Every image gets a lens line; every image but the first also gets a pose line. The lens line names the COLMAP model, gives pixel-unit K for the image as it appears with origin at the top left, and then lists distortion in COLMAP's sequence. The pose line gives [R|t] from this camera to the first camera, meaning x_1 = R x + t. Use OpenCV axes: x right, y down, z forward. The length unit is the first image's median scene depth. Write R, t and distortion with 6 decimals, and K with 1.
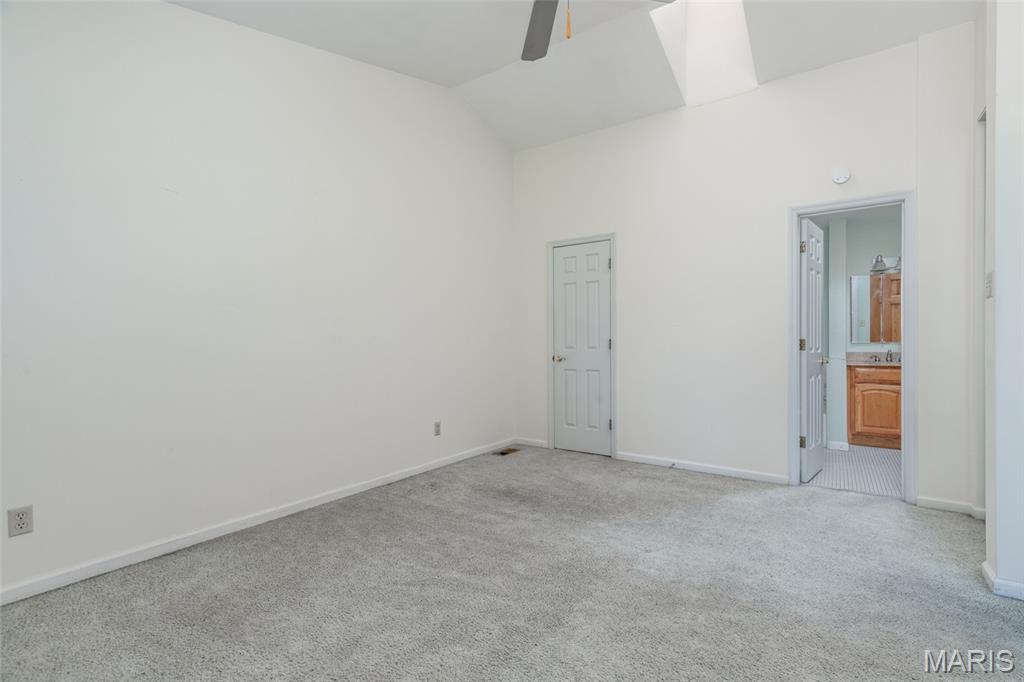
lens RADIAL K [[468.4, 0, 513.3], [0, 468.4, 351.3], [0, 0, 1]] dist [0.004875, 0.000308]
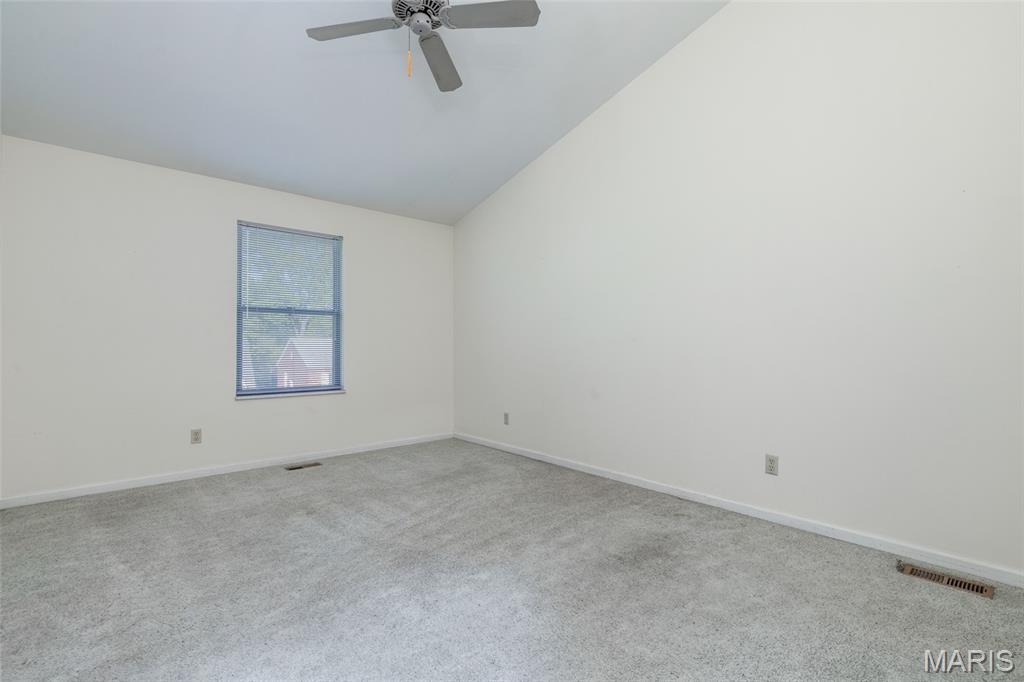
lens RADIAL K [[468.4, 0, 513.3], [0, 468.4, 351.3], [0, 0, 1]] dist [0.004875, 0.000308]
pose [[-0.265552, 0.012905, -0.964010, 0.768774], [-0.010662, 0.999810, 0.016321, -0.012506], [0.964038, 0.014612, -0.265364, 1.036465]]
